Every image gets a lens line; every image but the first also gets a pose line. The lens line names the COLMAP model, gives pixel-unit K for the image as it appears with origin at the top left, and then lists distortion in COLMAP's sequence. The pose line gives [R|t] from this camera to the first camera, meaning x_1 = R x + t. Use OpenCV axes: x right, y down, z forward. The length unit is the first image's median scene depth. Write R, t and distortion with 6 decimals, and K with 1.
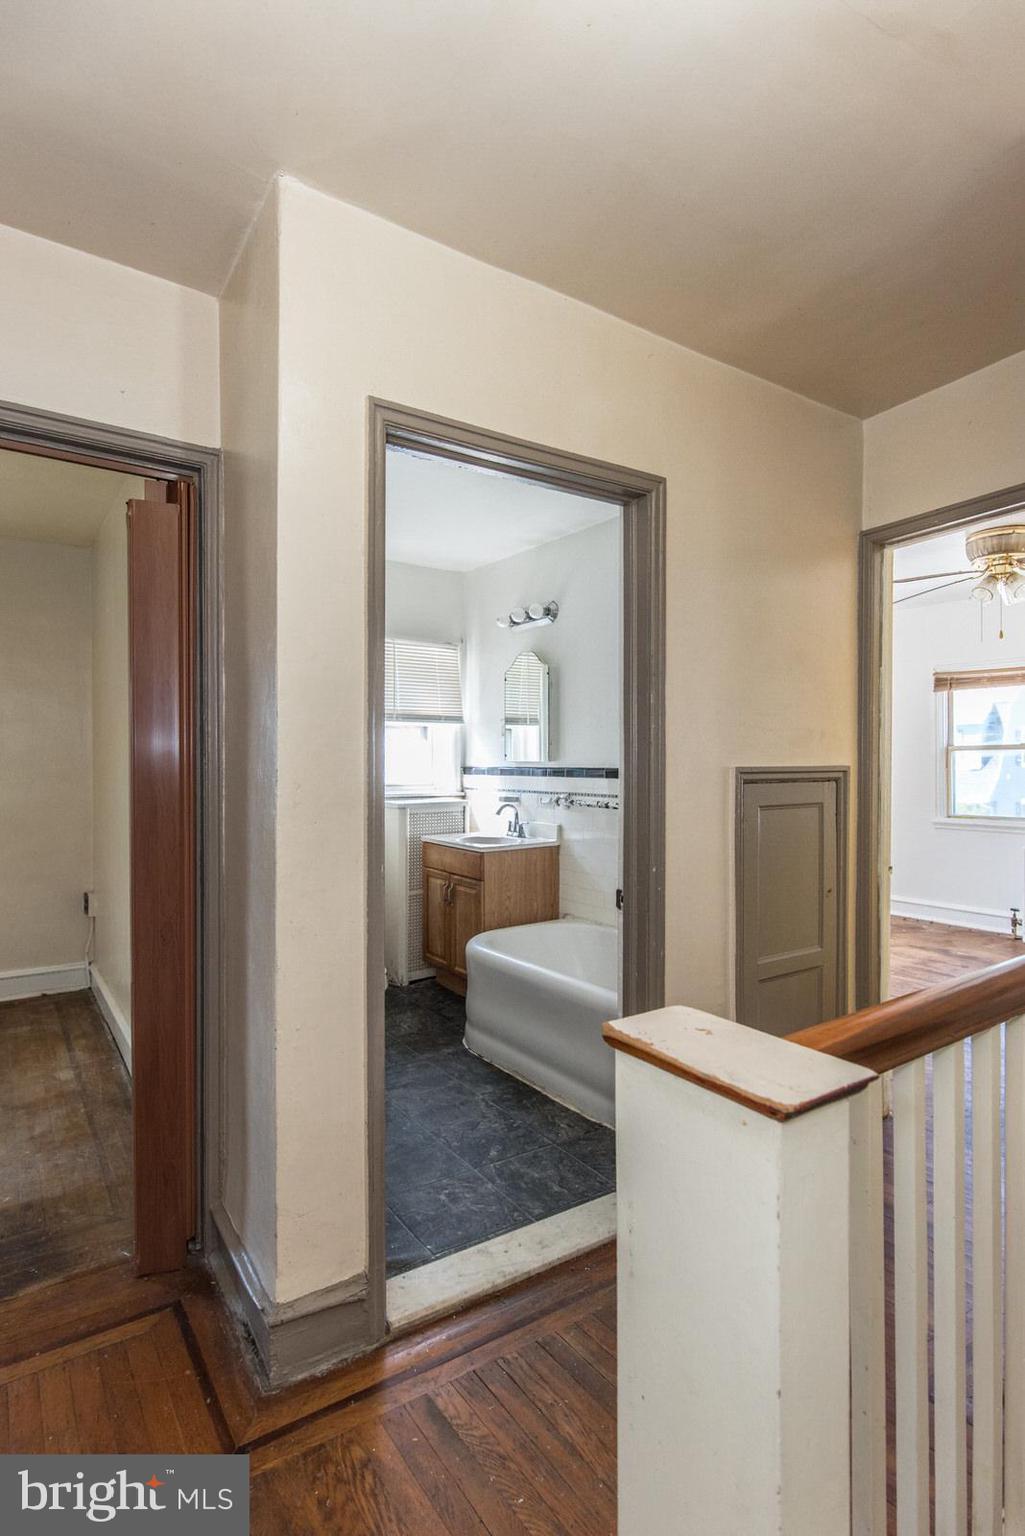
lens RADIAL K [[782.2, 0, 506.4], [0, 782.2, 763.6], [0, 0, 1]] dist [-0.000096, -0.000418]
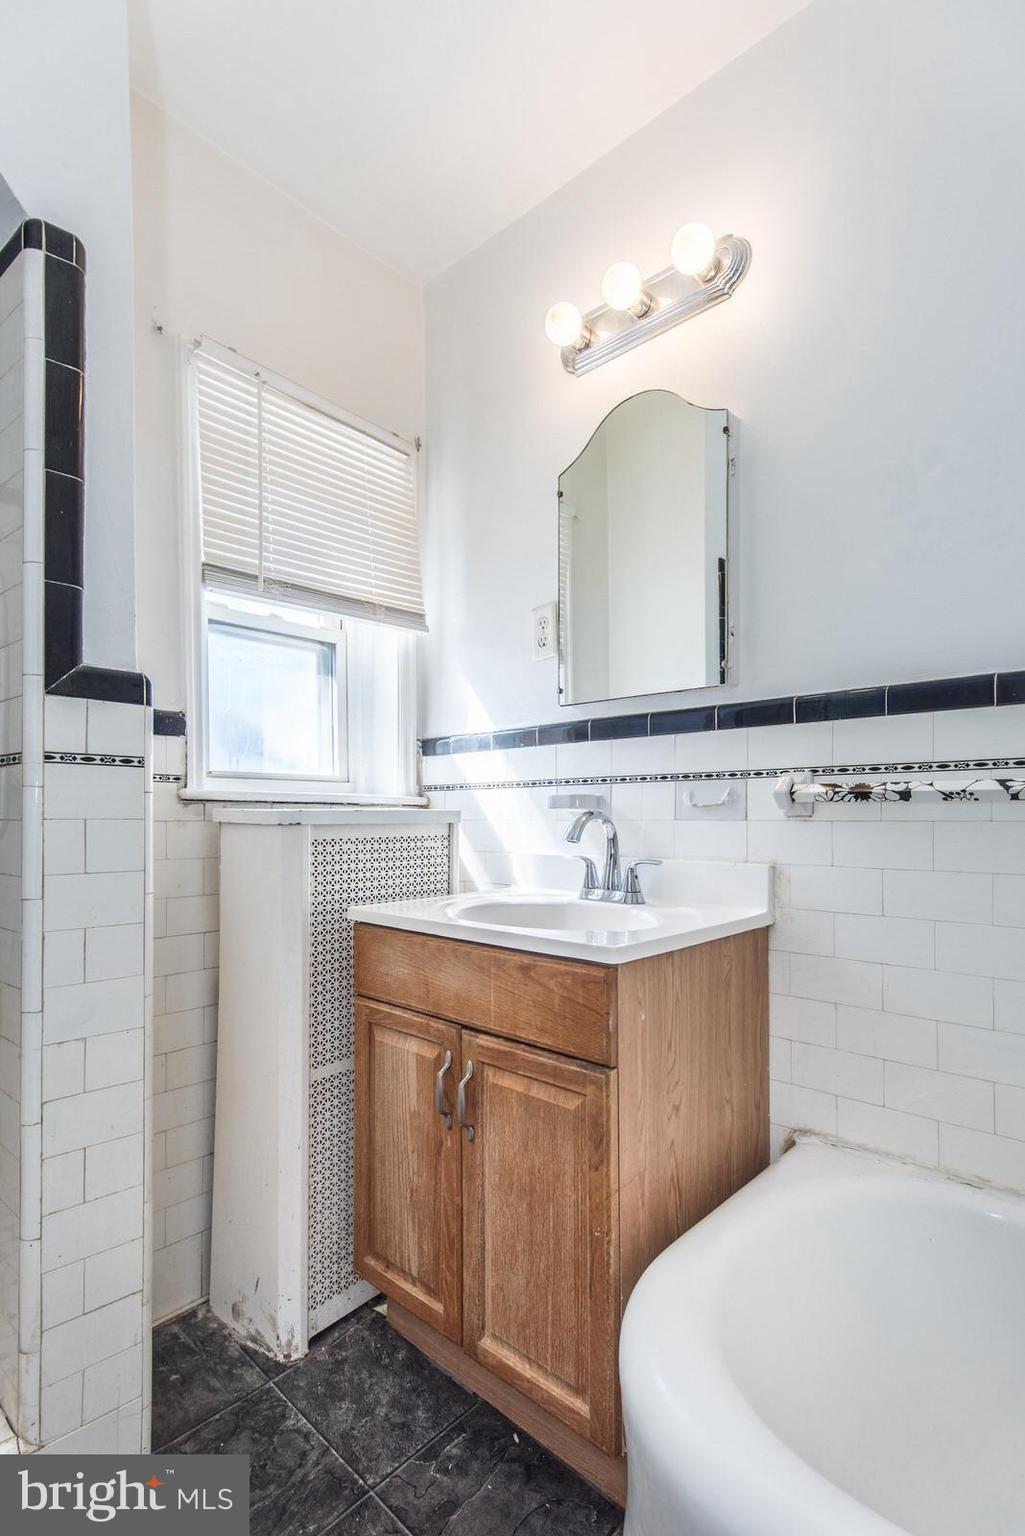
lens RADIAL K [[768.0, 0, 533.2], [0, 768.0, 811.7], [0, 0, 1]] dist [0.008103, 0.000454]
pose [[0.972307, -0.005527, 0.233640, -0.108210], [0.006192, 0.999979, -0.002111, 0.051999], [-0.233624, 0.003499, 0.972321, 0.657109]]
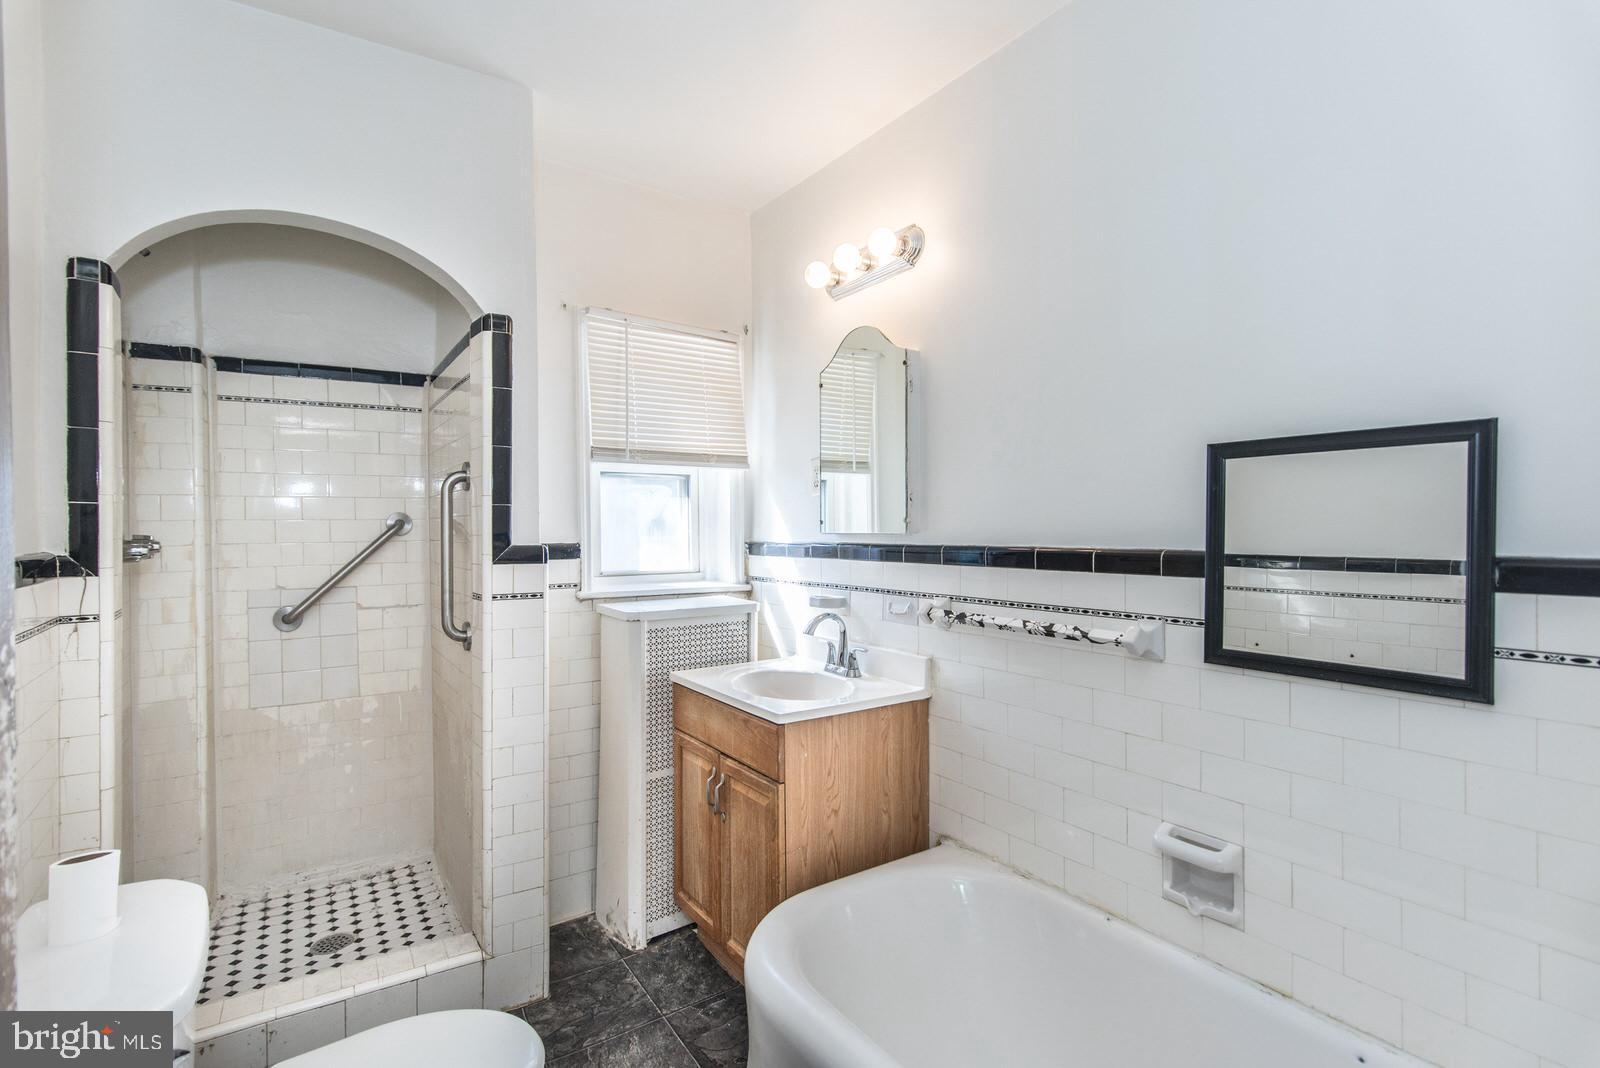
lens RADIAL K [[779.5, 0, 810.7], [0, 779.5, 531.8], [0, 0, 1]] dist [0.005269, -0.000029]
pose [[0.999960, -0.006687, 0.005930, -0.012643], [0.006663, 0.999970, 0.004030, -0.006936], [-0.005956, -0.003990, 0.999974, 0.460107]]
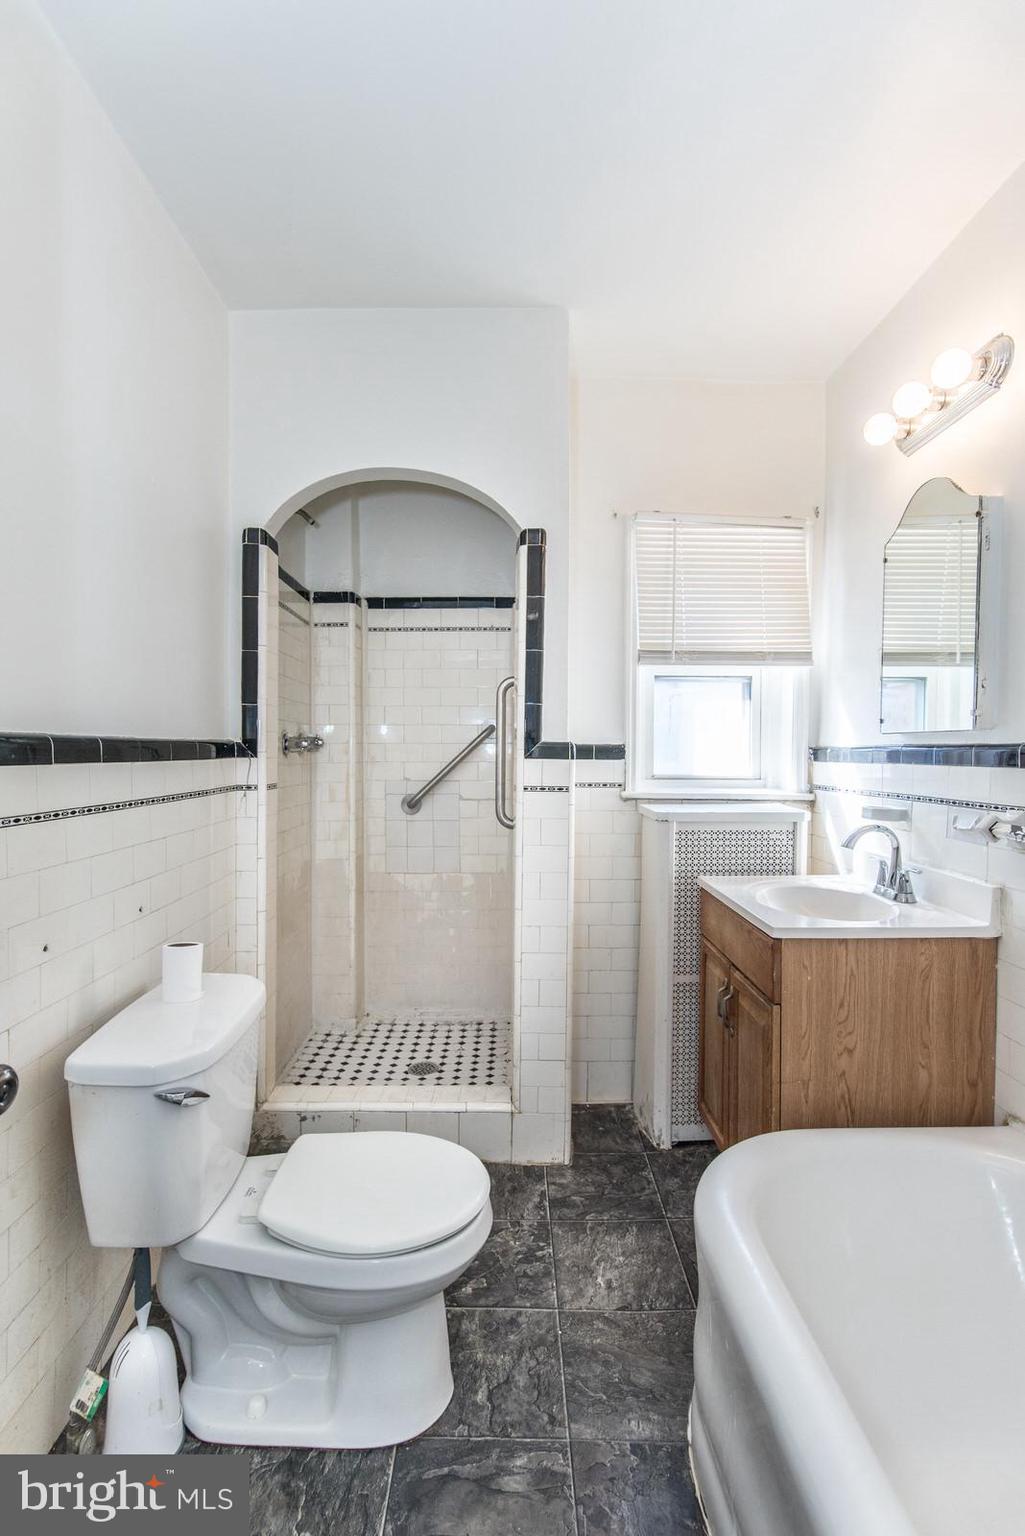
lens RADIAL K [[763.7, 0, 512.5], [0, 763.7, 768.0], [0, 0, 1]] dist [0.002724, -0.000593]
pose [[0.839396, 0.015191, -0.543308, 0.066424], [-0.003983, 0.999754, 0.021800, 0.008705], [0.543505, -0.016135, 0.839251, 0.503194]]
